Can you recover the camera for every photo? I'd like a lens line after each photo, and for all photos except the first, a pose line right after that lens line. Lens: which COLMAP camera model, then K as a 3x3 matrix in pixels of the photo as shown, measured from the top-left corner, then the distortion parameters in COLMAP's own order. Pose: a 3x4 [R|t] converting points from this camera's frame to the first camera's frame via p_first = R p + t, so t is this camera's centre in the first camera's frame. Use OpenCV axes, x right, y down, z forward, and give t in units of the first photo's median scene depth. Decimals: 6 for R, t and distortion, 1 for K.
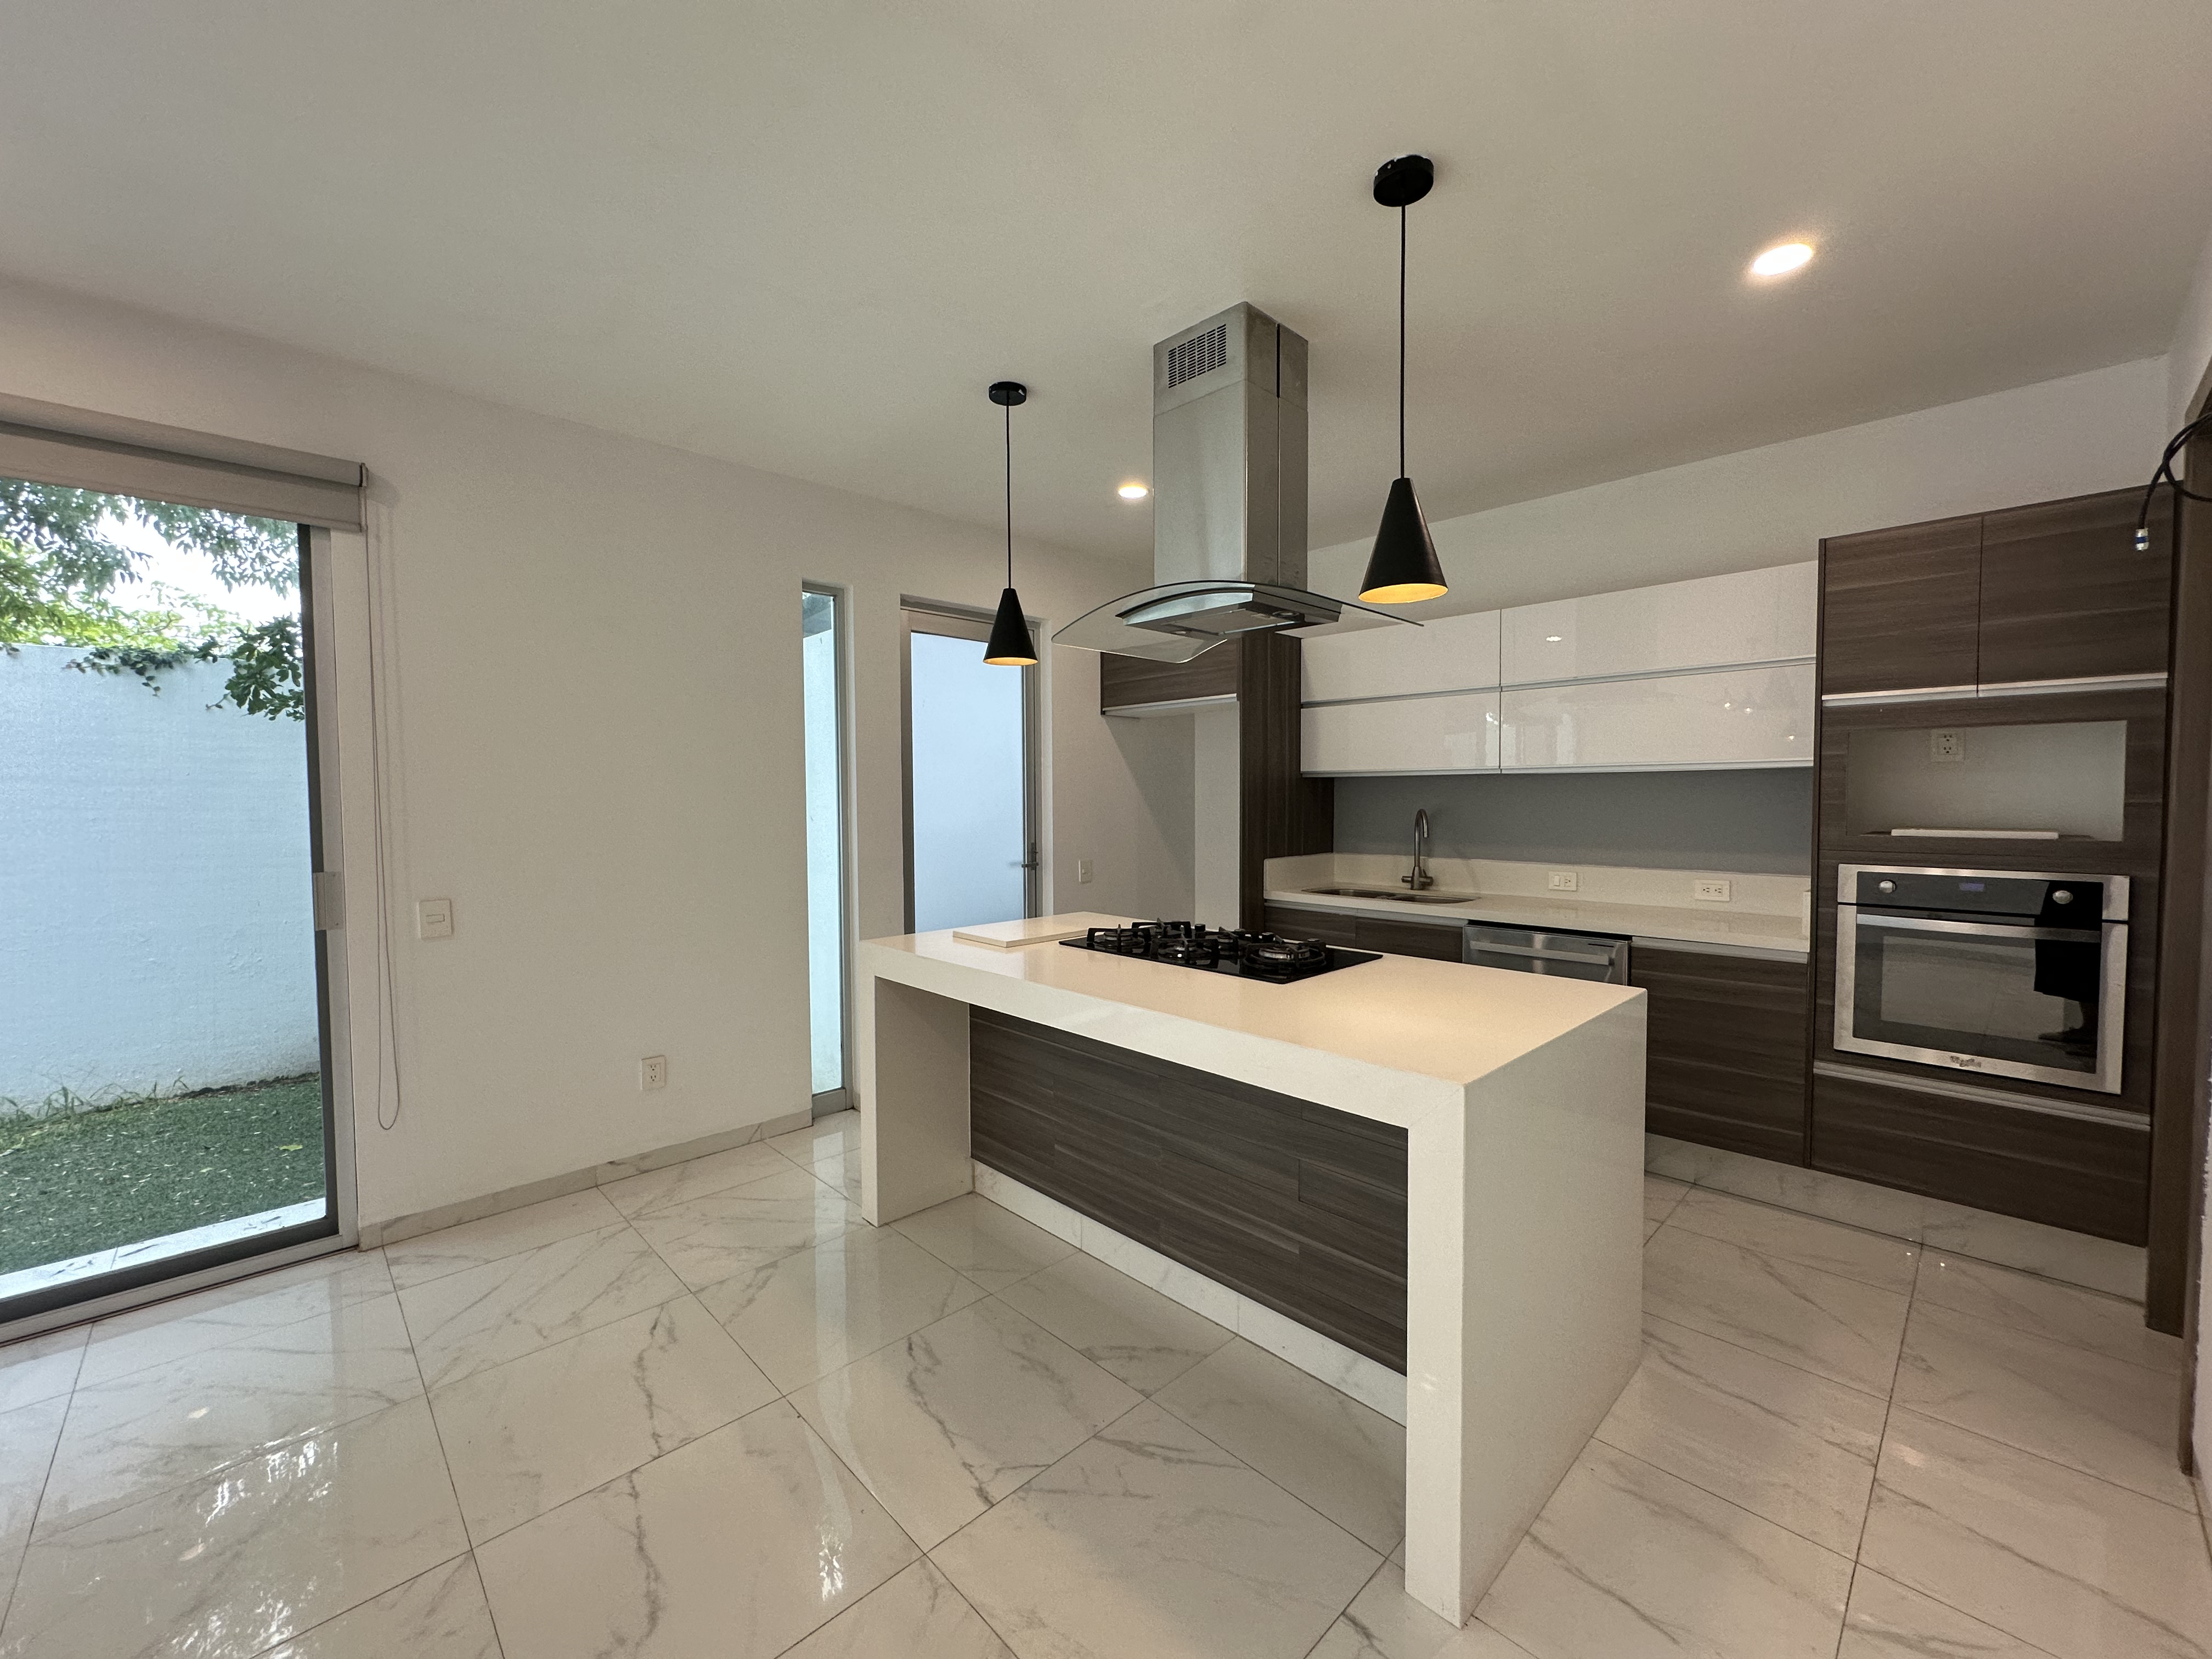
lens RADIAL K [[879.5, 0, 1106.8], [0, 879.5, 829.5], [0, 0, 1]] dist [-0.002151, 0.000445]
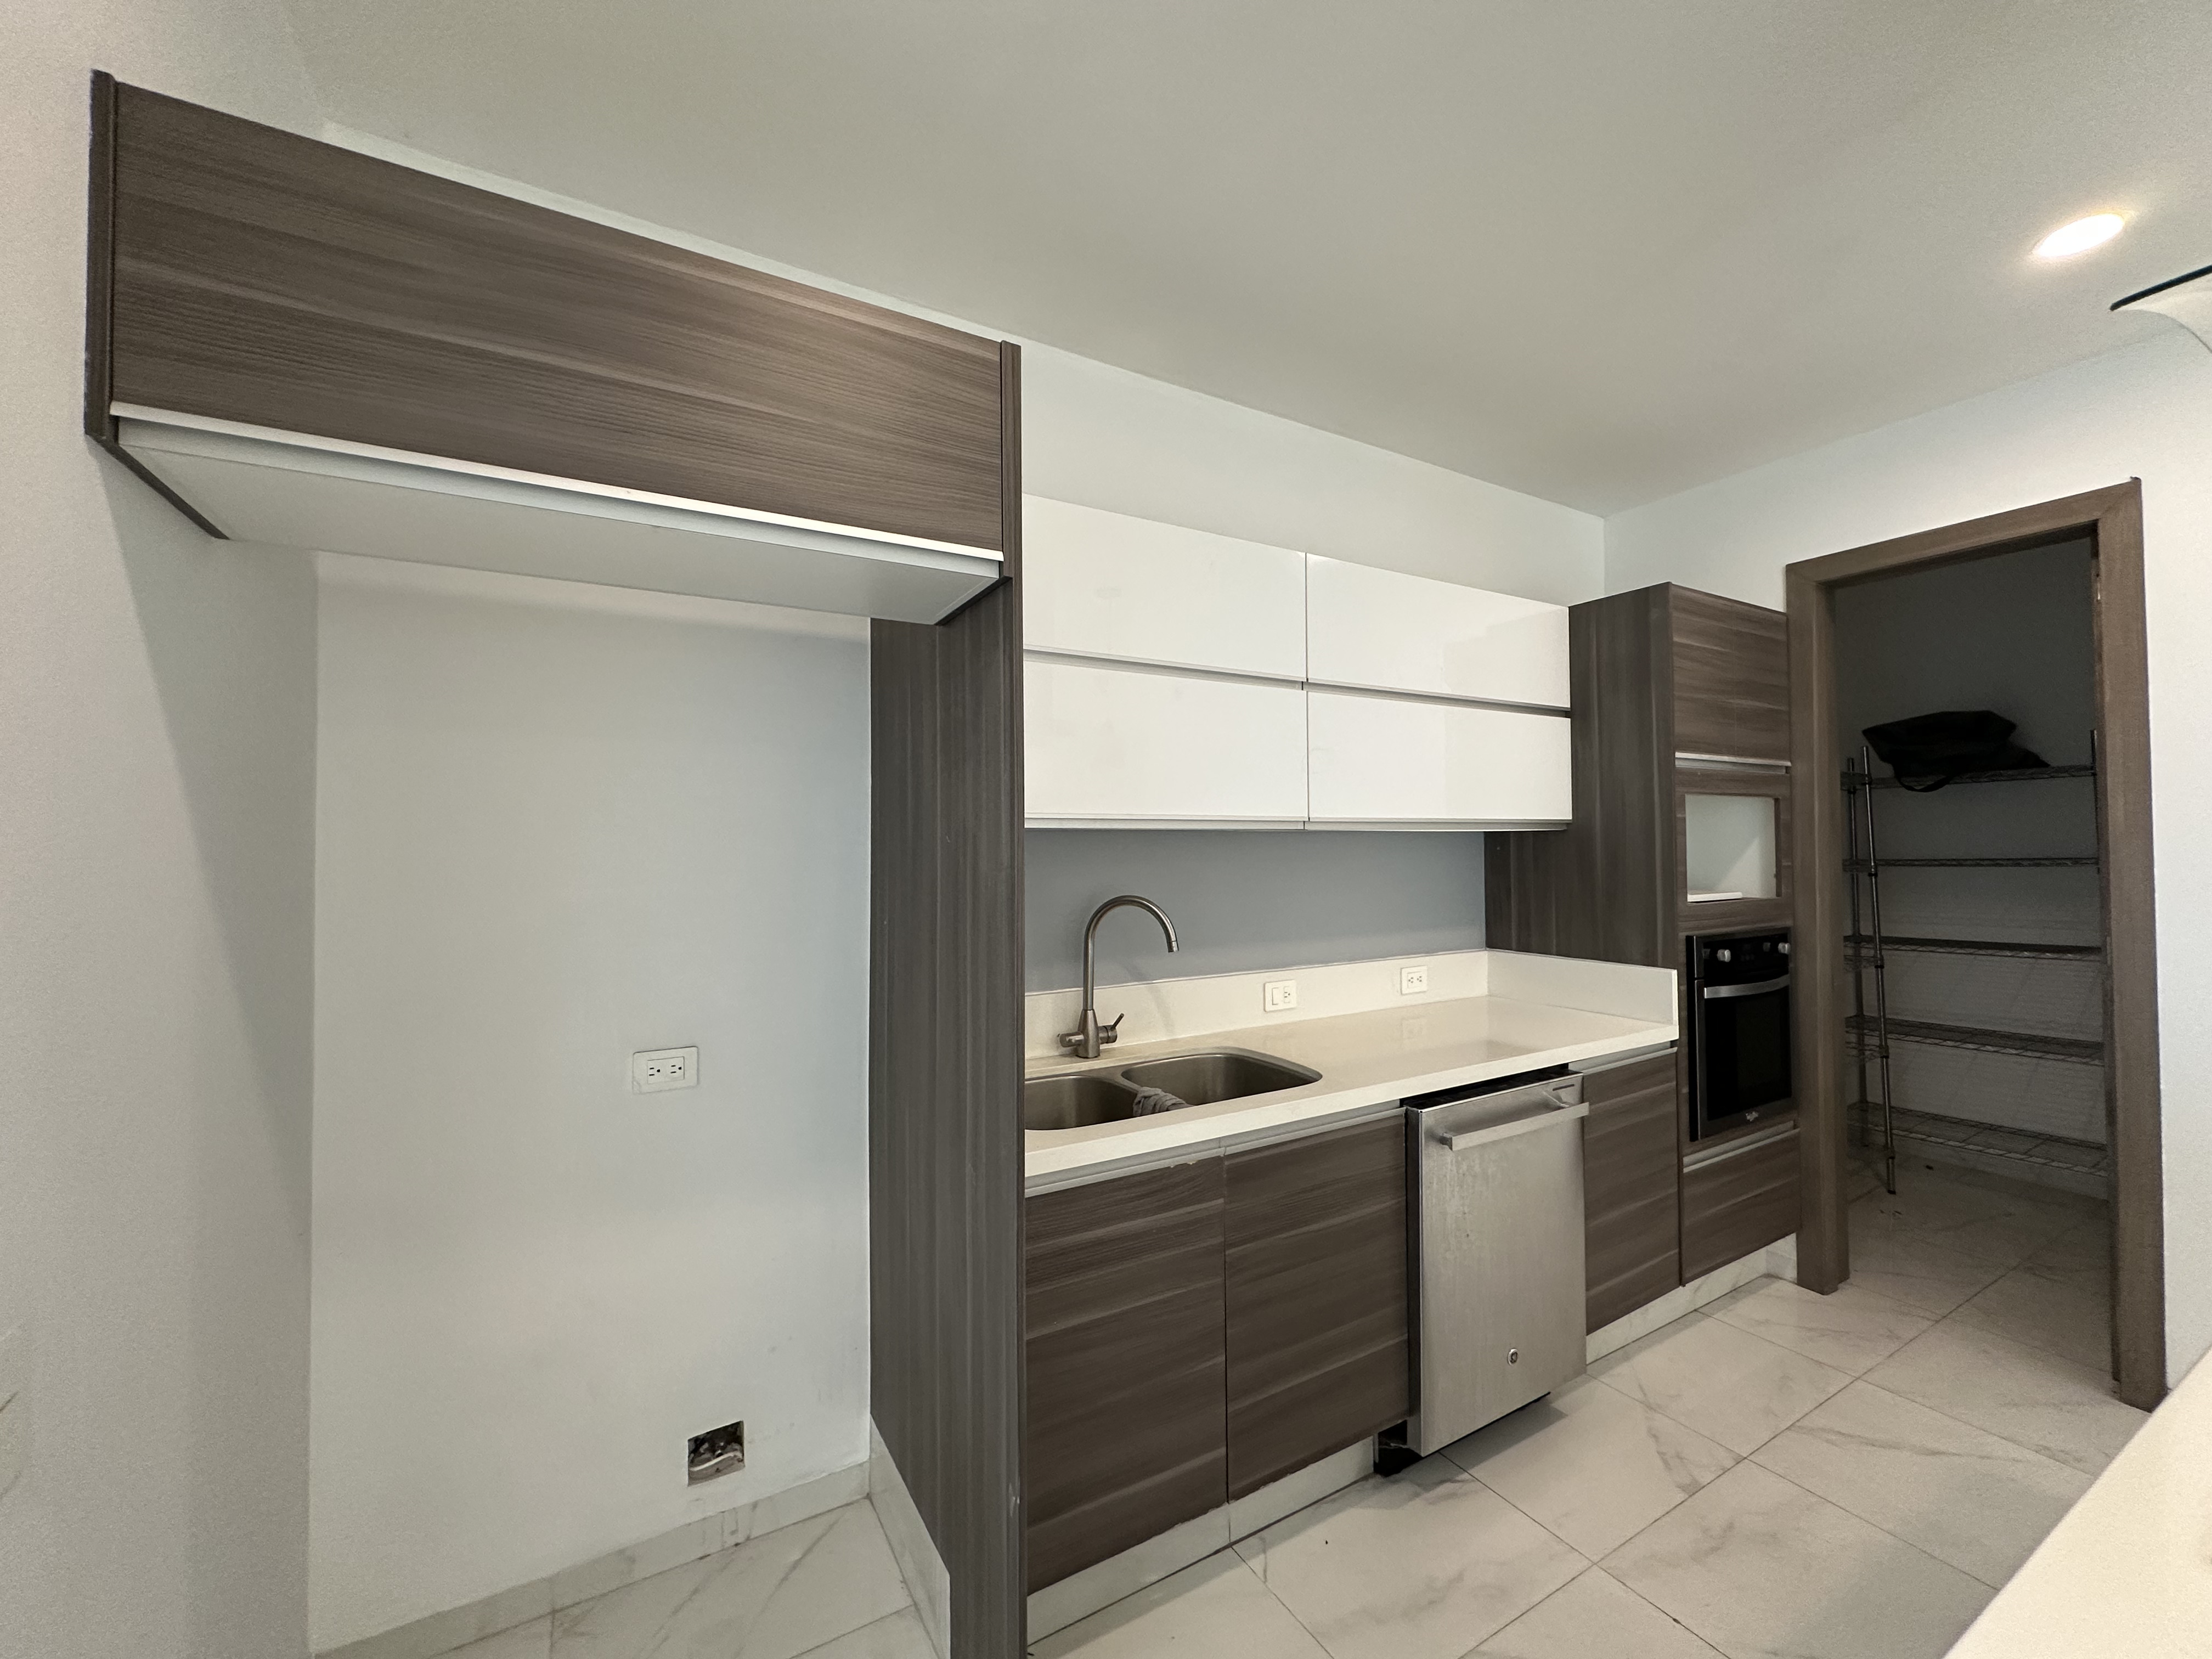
lens RADIAL K [[879.5, 0, 1106.8], [0, 879.5, 829.5], [0, 0, 1]] dist [-0.002151, 0.000445]
pose [[0.248450, 0.023624, 0.968357, -0.230513], [0.045233, 0.998329, -0.035961, -0.071916], [-0.967588, 0.052736, 0.246966, 1.459069]]
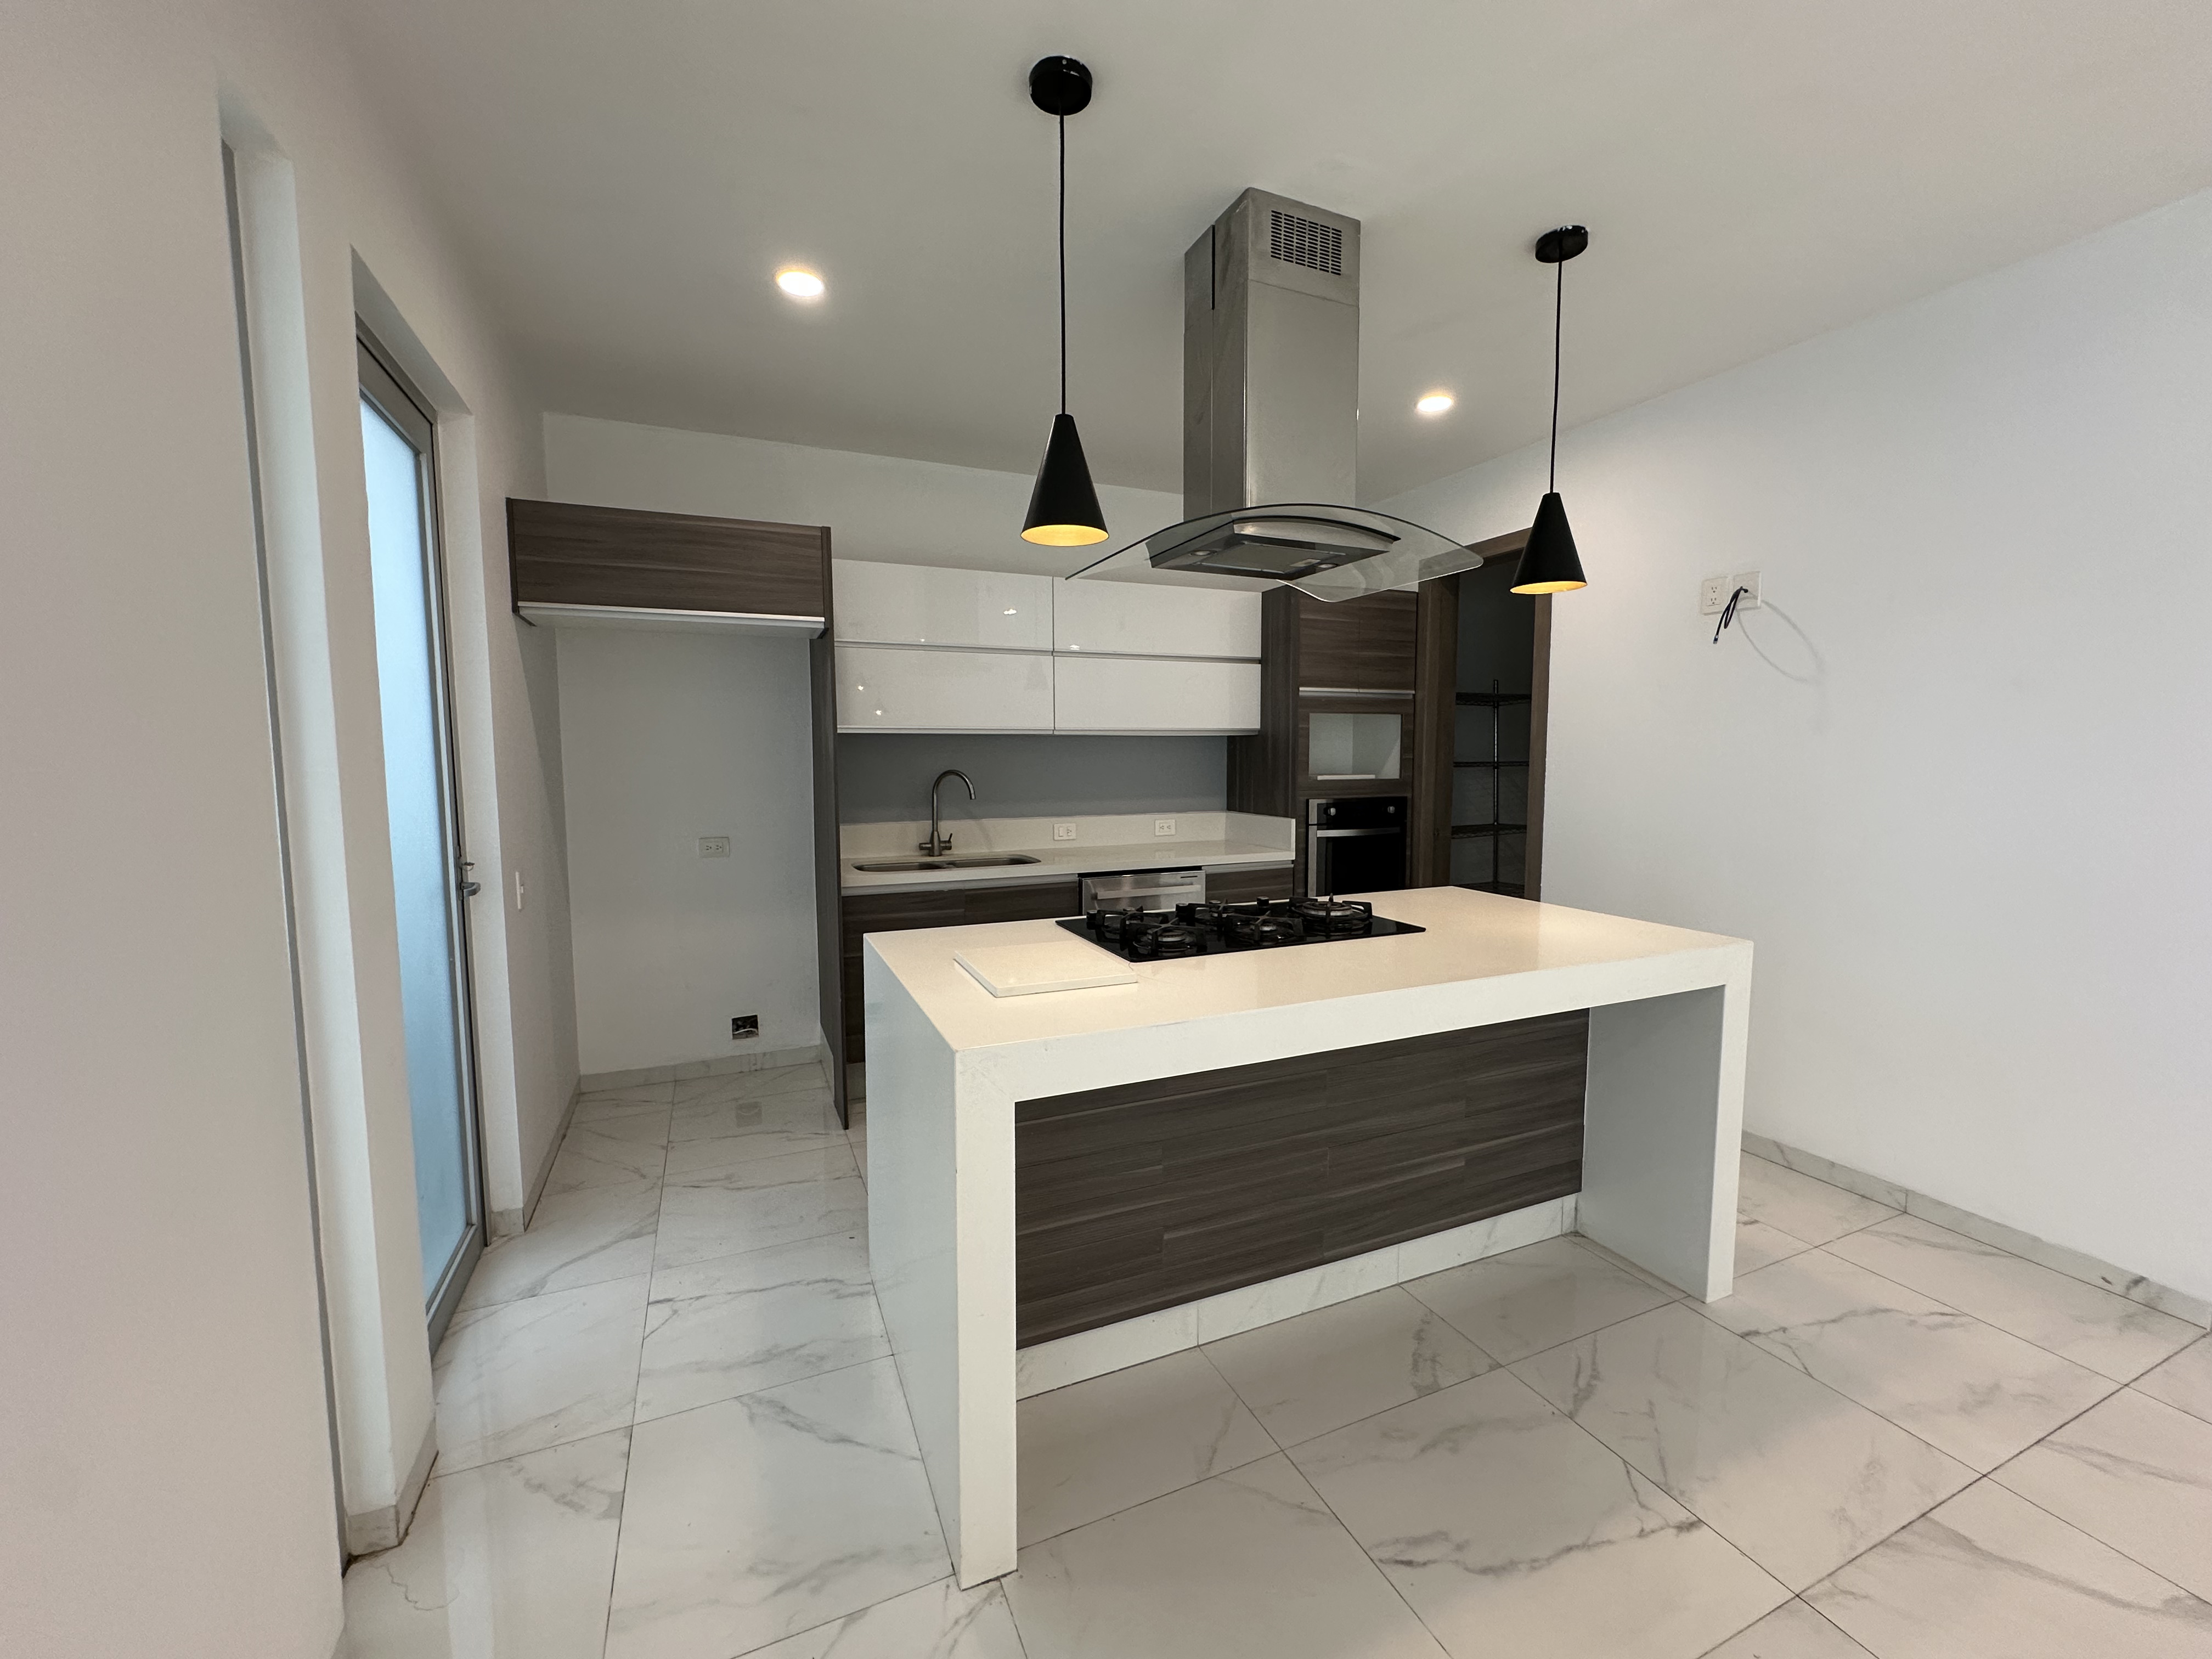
lens RADIAL K [[881.8, 0, 1106.0], [0, 881.8, 829.5], [0, 0, 1]] dist [0.000864, -0.000105]
pose [[0.352815, -0.077012, 0.932518, -0.782077], [0.039300, 0.996947, 0.067463, -0.027468], [-0.934867, 0.012846, 0.354765, 0.841539]]
